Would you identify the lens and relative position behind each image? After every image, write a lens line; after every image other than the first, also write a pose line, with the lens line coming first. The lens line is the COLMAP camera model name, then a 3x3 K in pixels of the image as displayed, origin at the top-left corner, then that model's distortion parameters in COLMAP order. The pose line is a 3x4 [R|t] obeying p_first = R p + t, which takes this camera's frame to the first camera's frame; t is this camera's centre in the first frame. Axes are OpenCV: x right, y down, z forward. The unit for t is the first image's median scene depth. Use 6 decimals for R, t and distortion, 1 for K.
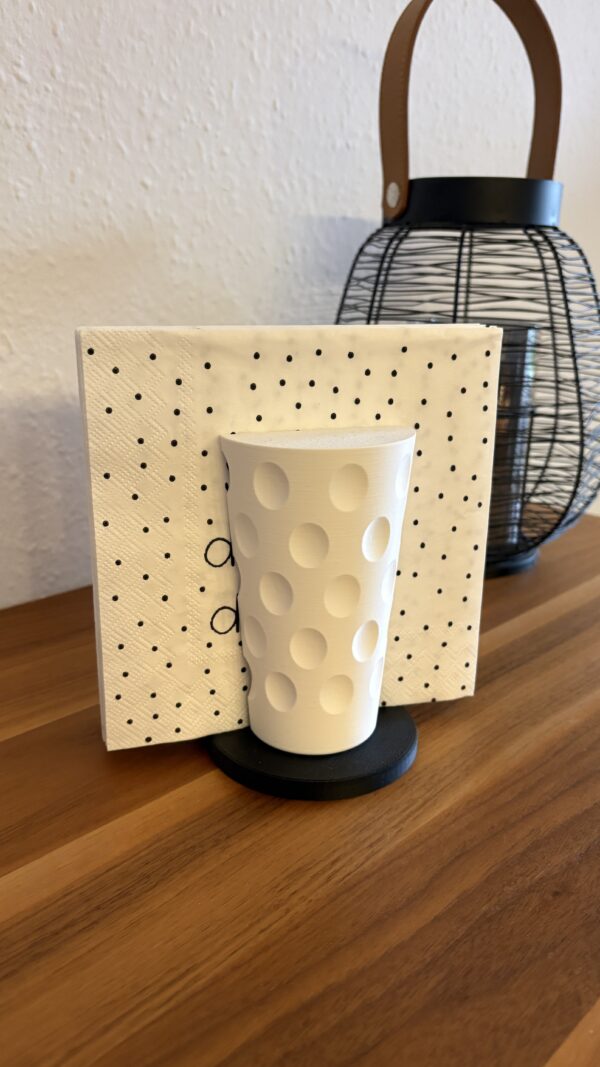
lens RADIAL K [[841.4, 0, 302.0], [0, 841.4, 525.3], [0, 0, 1]] dist [-0.007287, 0.014527]
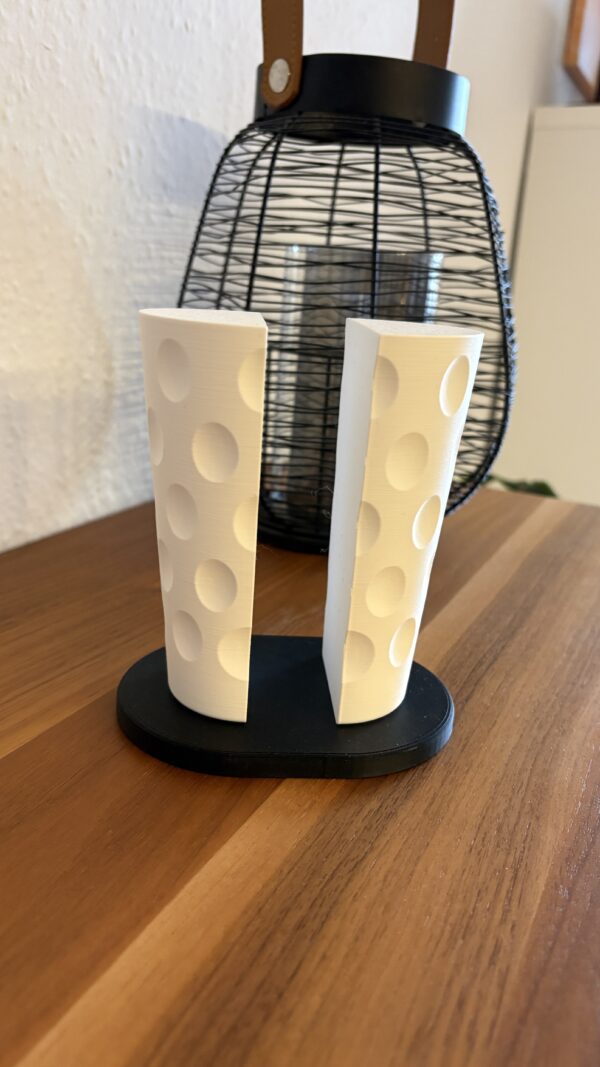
lens RADIAL K [[841.4, 0, 302.0], [0, 841.4, 528.4], [0, 0, 1]] dist [-0.007287, 0.014527]
pose [[0.946689, -0.044264, 0.319094, -0.181363], [0.037030, 0.998902, 0.028705, 0.011558], [-0.320014, -0.015359, 0.947288, 0.304321]]
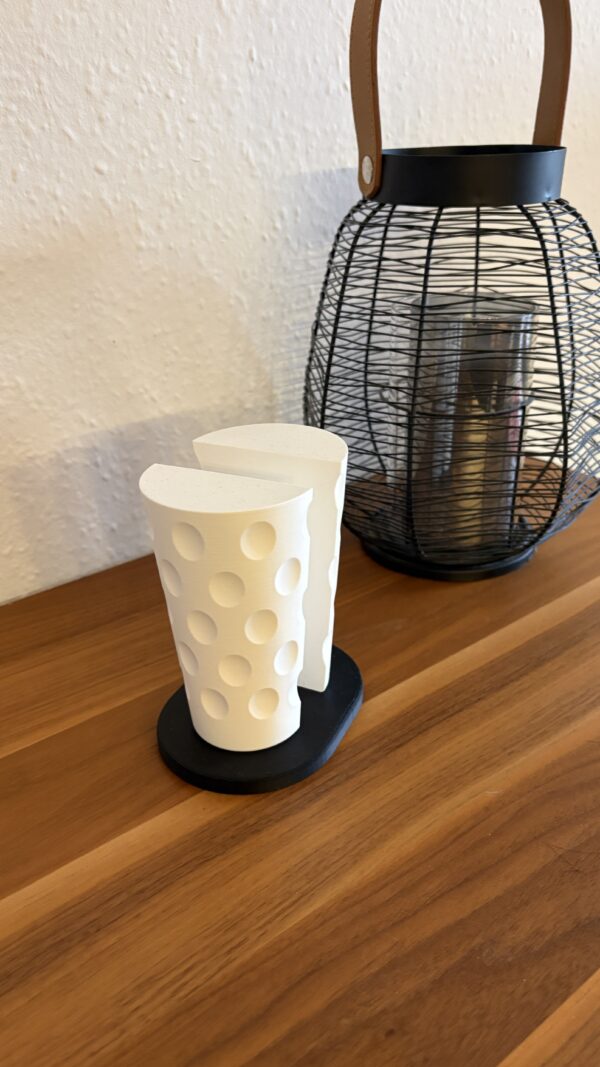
lens RADIAL K [[841.4, 0, 309.2], [0, 841.4, 517.8], [0, 0, 1]] dist [-0.007287, 0.014527]
pose [[0.991476, 0.016055, -0.129295, 0.214754], [0.004522, 0.987540, 0.157302, -0.213064], [0.130210, -0.156546, 0.979050, 0.068504]]
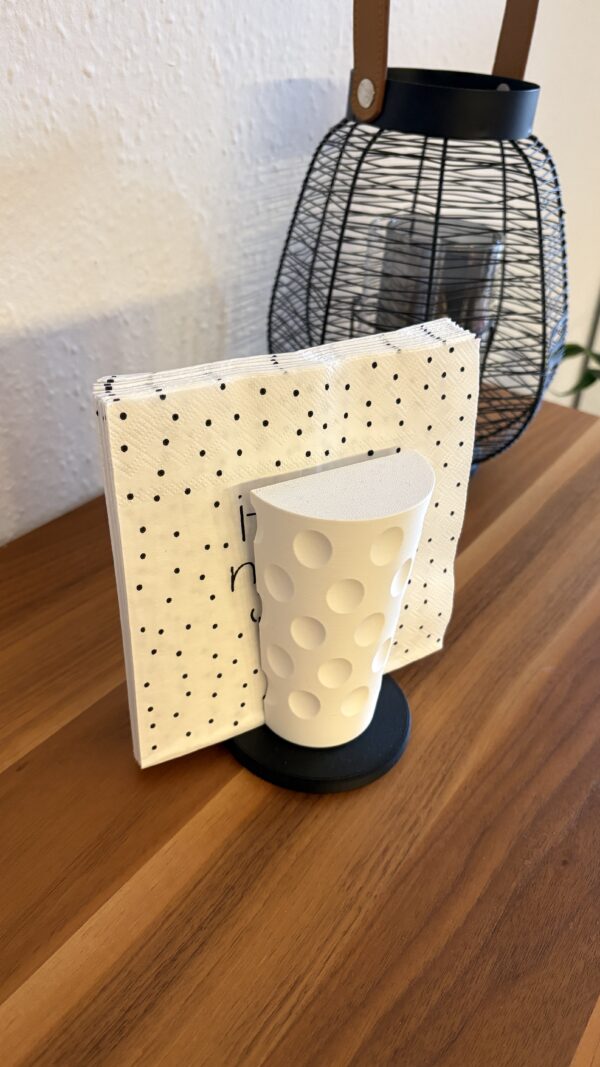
lens RADIAL K [[841.4, 0, 305.8], [0, 841.4, 528.0], [0, 0, 1]] dist [-0.007287, 0.014527]
pose [[0.984393, -0.050690, 0.168528, -0.170219], [0.000392, 0.958249, 0.285933, -0.257270], [-0.175986, -0.281404, 0.943314, 0.023819]]
